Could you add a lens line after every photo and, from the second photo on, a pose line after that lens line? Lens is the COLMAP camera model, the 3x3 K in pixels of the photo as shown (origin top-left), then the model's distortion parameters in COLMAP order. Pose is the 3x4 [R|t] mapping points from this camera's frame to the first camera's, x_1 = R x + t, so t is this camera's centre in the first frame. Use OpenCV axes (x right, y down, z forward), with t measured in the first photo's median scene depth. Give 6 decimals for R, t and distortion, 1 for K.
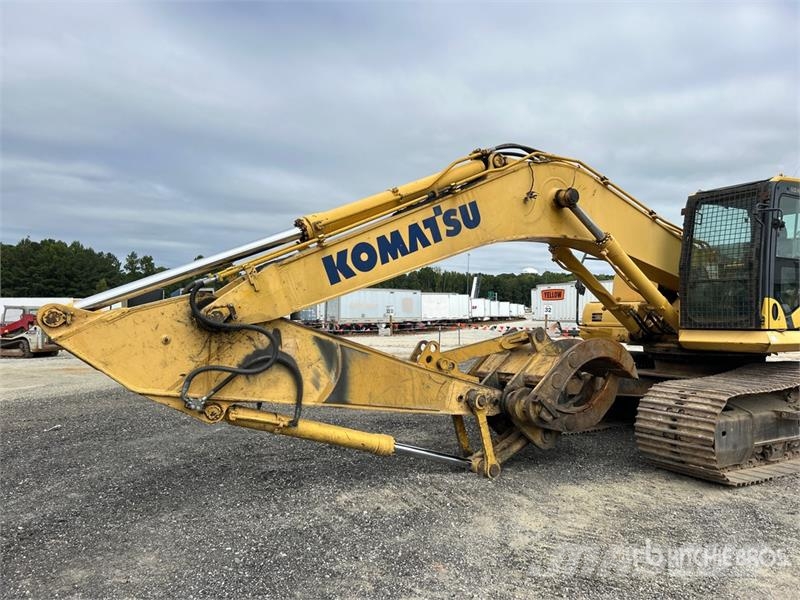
lens RADIAL K [[603.5, 0, 400.2], [0, 603.5, 293.1], [0, 0, 1]] dist [0.042555, -0.041257]
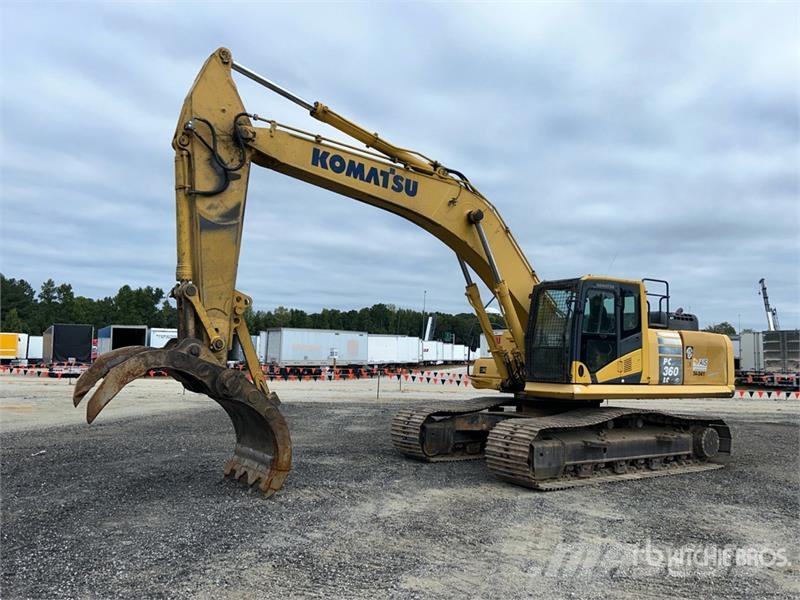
lens RADIAL K [[673.0, 0, 389.6], [0, 673.0, 296.4], [0, 0, 1]] dist [0.061745, -0.053036]
pose [[0.998100, 0.025975, 0.055879, 0.017692], [-0.023060, 0.998371, -0.052195, -0.013755], [-0.057144, 0.050807, 0.997072, -0.154046]]
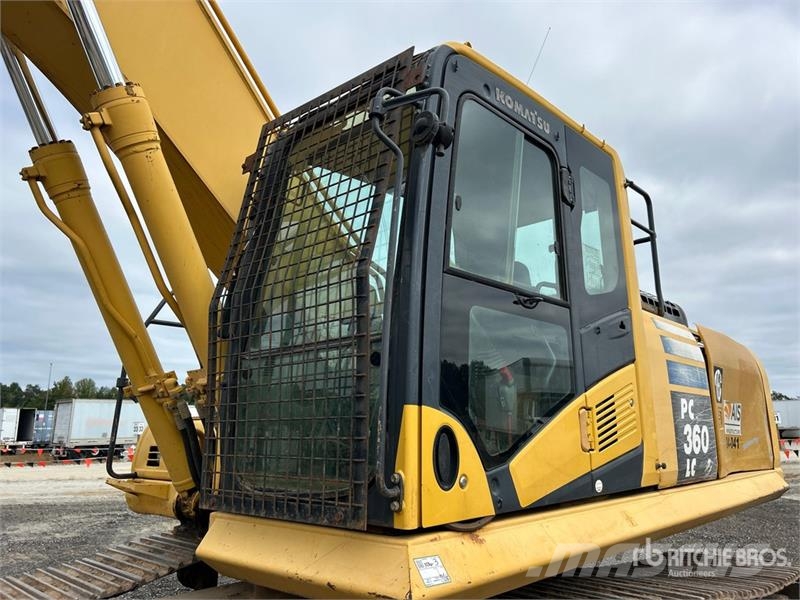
lens RADIAL K [[603.5, 0, 403.9], [0, 603.5, 294.7], [0, 0, 1]] dist [0.042555, -0.041257]
pose [[0.955074, 0.055470, 0.291130, 0.135153], [-0.001710, 0.983343, -0.181749, 0.002061], [-0.296363, 0.173086, 0.939261, 0.193847]]
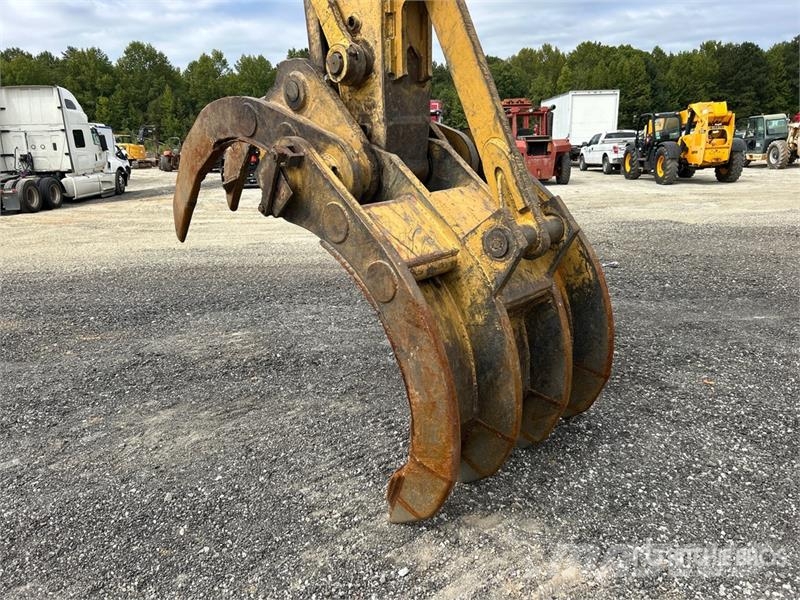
lens RADIAL K [[603.5, 0, 395.4], [0, 603.5, 298.2], [0, 0, 1]] dist [0.042555, -0.041257]
pose [[0.213156, 0.235722, -0.948156, 0.068047], [0.075929, 0.963527, 0.256613, 0.008411], [0.974063, -0.126691, 0.187484, 0.187345]]
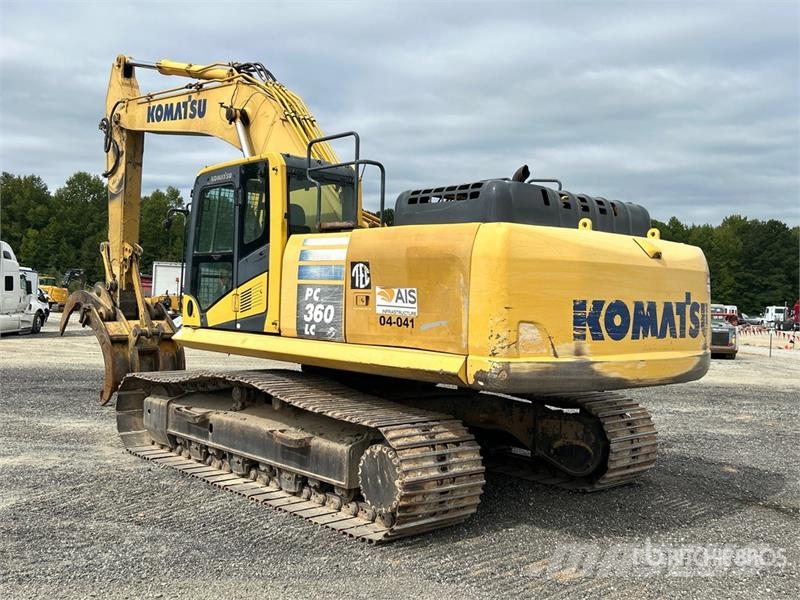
lens RADIAL K [[783.9, 0, 394.5], [0, 783.9, 298.8], [0, 0, 1]] dist [0.018308, 0.000000]
pose [[0.221104, 0.002813, -0.975246, 0.519076], [0.009546, 0.999942, 0.005049, 0.002890], [0.975203, -0.010426, 0.221065, 0.275917]]
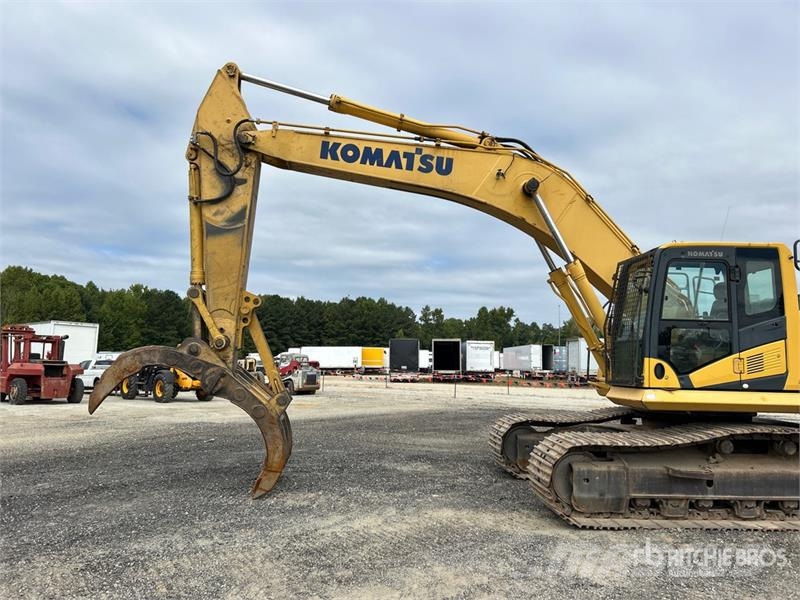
lens RADIAL K [[603.5, 0, 396.6], [0, 603.5, 295.5], [0, 0, 1]] dist [0.042555, -0.041257]
pose [[0.884824, -0.037274, -0.464433, 0.186679], [0.001871, 0.997071, -0.076456, -0.005592], [0.465922, 0.066781, 0.882302, -0.042519]]
